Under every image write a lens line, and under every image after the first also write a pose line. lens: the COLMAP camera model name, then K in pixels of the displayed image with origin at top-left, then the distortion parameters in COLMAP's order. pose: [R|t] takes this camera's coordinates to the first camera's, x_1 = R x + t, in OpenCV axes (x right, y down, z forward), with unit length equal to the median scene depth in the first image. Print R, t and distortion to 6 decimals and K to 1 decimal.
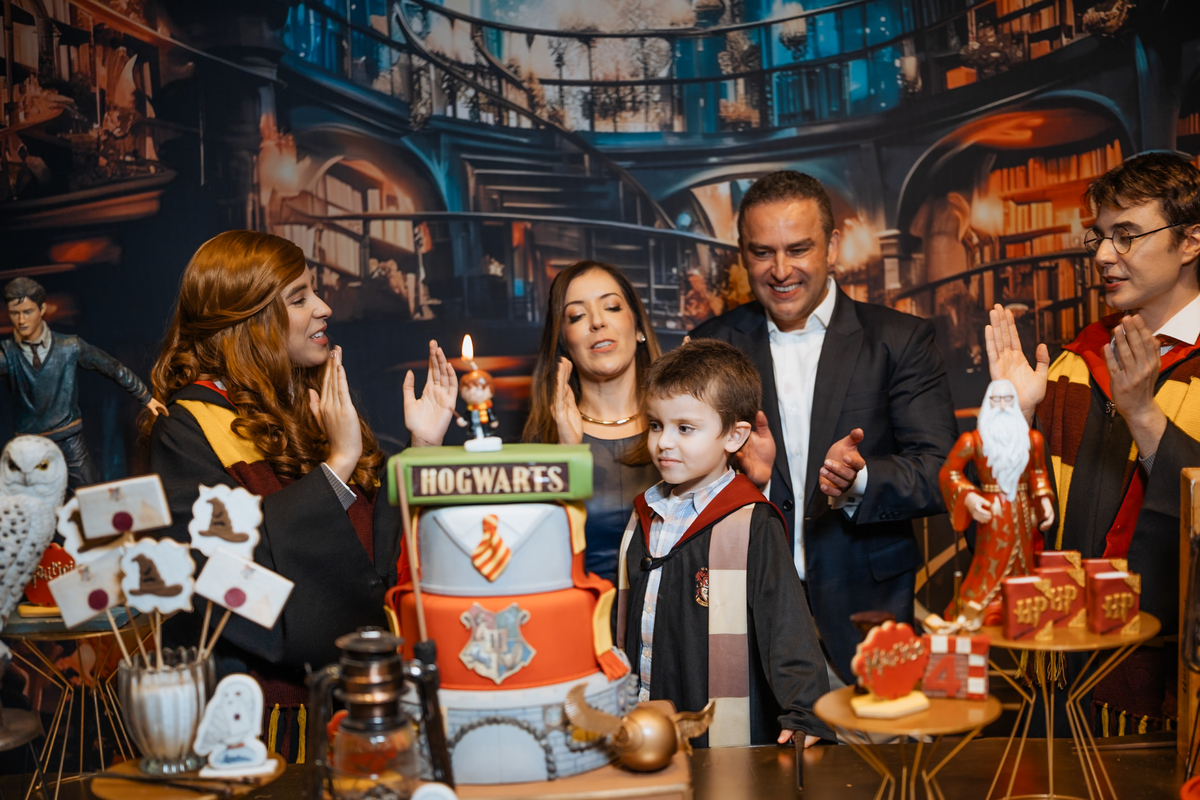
lens RADIAL K [[1398.5, 0, 600.9], [0, 1398.5, 401.6], [0, 0, 1]] dist [-0.020171, 0.000000]
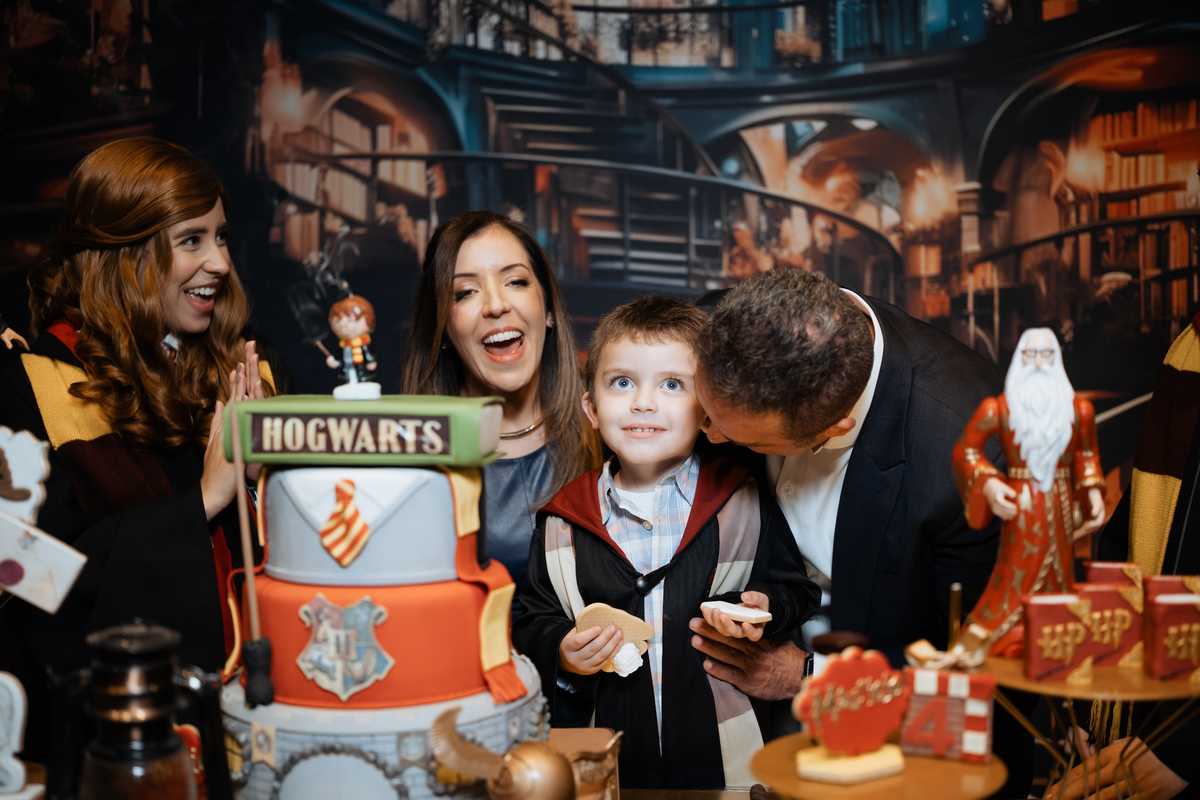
lens RADIAL K [[1398.5, 0, 590.0], [0, 1398.5, 377.0], [0, 0, 1]] dist [-0.020171, 0.000000]
pose [[0.994605, 0.034064, -0.097986, 0.062983], [-0.035097, 0.999345, -0.008840, 0.012977], [0.097621, 0.012231, 0.995149, 0.121368]]
